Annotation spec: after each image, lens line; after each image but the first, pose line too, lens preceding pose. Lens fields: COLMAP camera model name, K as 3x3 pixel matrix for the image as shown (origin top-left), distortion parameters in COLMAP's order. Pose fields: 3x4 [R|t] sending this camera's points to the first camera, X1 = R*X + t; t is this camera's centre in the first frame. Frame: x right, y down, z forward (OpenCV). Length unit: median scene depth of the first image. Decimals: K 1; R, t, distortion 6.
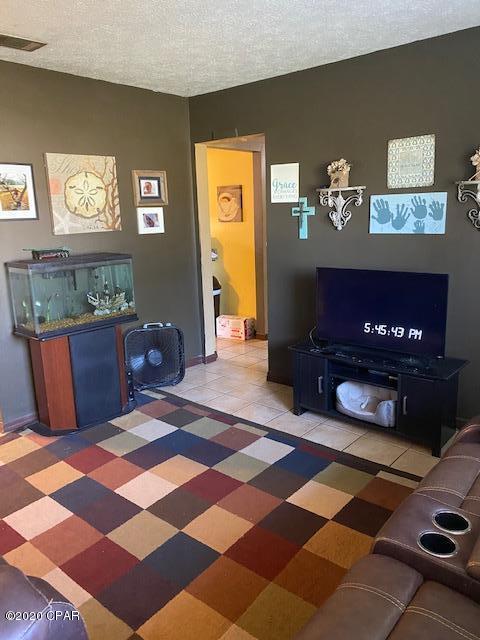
lens RADIAL K [[485.8, 0, 240.8], [0, 485.8, 315.9], [0, 0, 1]] dist [0.019073, -0.017310]
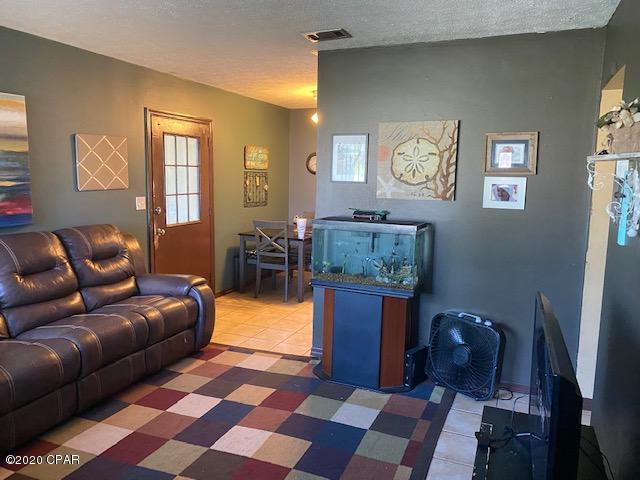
lens RADIAL K [[485.8, 0, 323.2], [0, 485.8, 234.1], [0, 0, 1]] dist [0.019073, -0.017310]
pose [[0.303290, 0.152177, -0.940669, 0.564428], [-0.233452, 0.968948, 0.081482, -0.143819], [0.923859, 0.194888, 0.329398, 0.537587]]
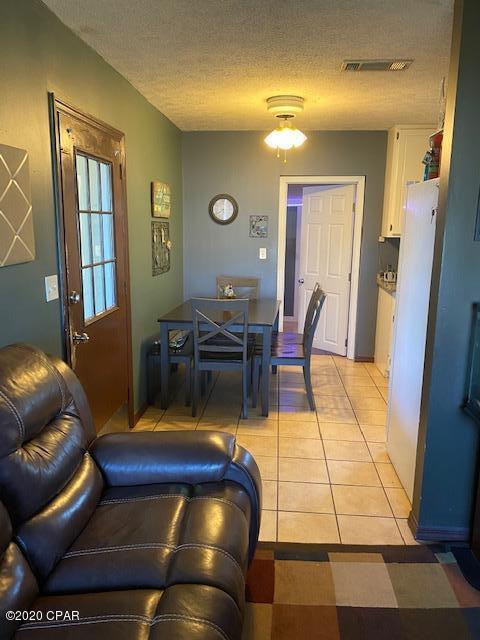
lens RADIAL K [[485.8, 0, 240.5], [0, 485.8, 307.4], [0, 0, 1]] dist [0.019073, -0.017310]
pose [[0.589265, 0.174931, -0.788775, -0.130711], [-0.205630, 0.976602, 0.062968, -0.073512], [0.781334, 0.125091, 0.611449, 0.309043]]
